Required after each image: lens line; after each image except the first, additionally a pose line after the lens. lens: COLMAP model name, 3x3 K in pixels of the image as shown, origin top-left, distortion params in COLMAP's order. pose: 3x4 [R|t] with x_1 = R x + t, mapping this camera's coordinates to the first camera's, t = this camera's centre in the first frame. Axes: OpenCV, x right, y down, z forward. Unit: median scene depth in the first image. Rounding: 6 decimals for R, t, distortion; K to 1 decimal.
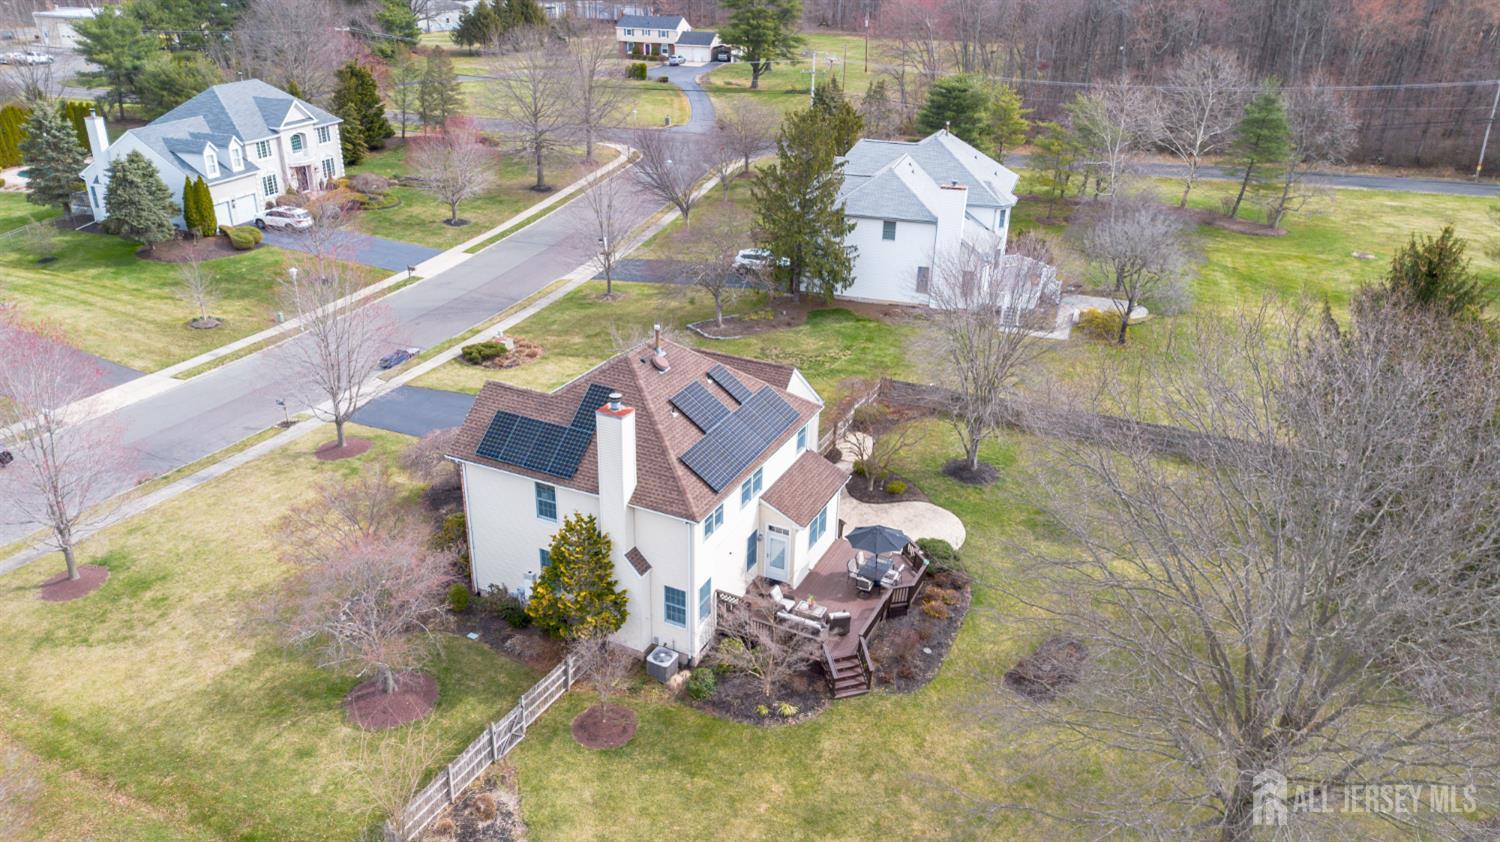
lens RADIAL K [[1046.7, 0, 738.0], [0, 1046.7, 429.4], [0, 0, 1]] dist [0.083958, -0.079548]
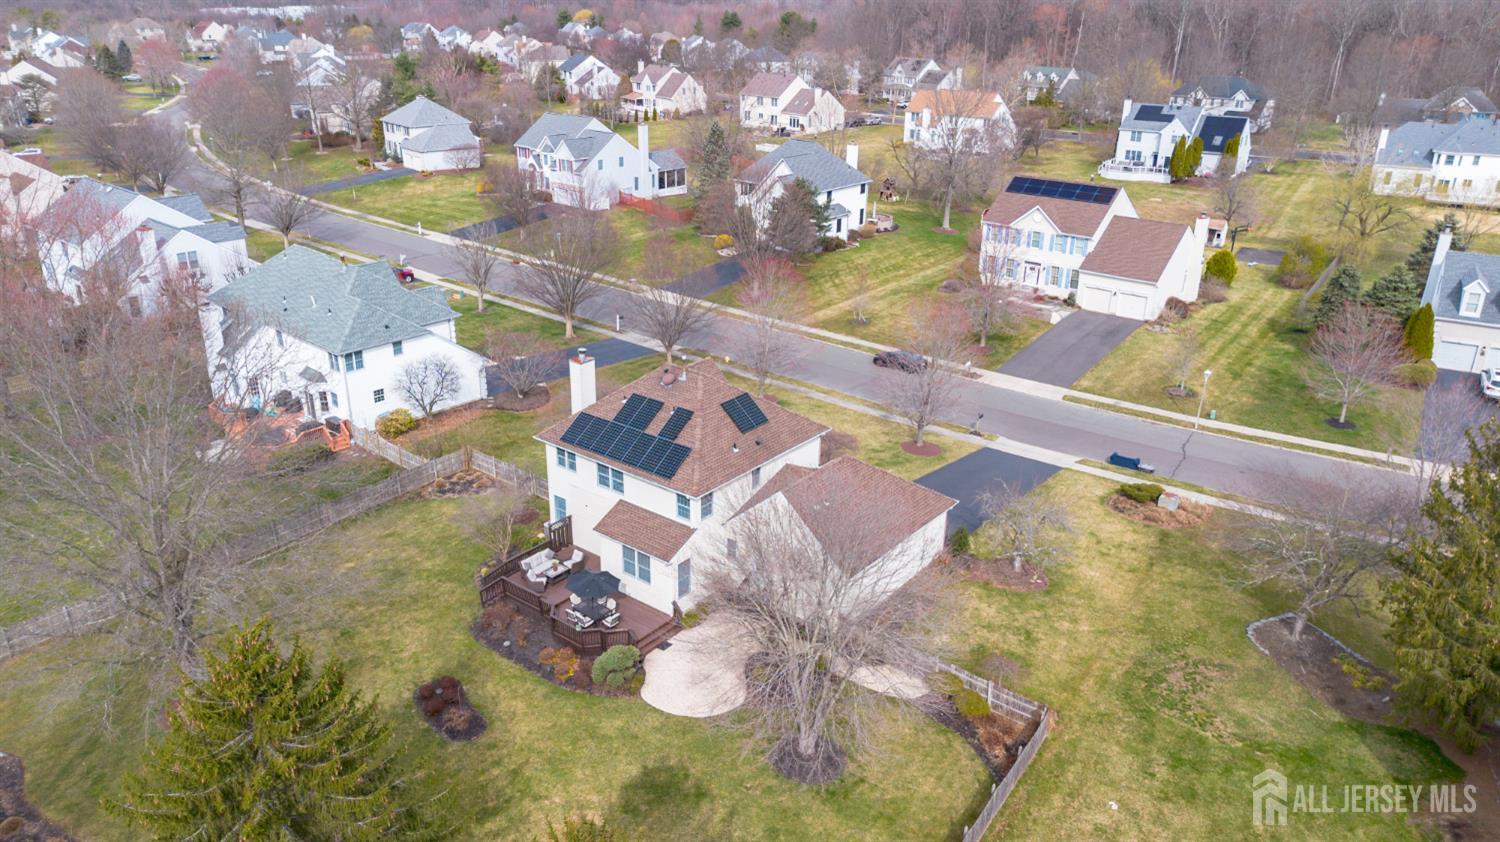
lens RADIAL K [[1046.7, 0, 738.0], [0, 1046.7, 429.4], [0, 0, 1]] dist [0.083958, -0.079548]
pose [[-0.195507, 0.366005, -0.909845, 0.662834], [-0.440636, 0.796046, 0.414911, -0.350295], [0.876137, 0.482028, 0.005643, 0.654728]]
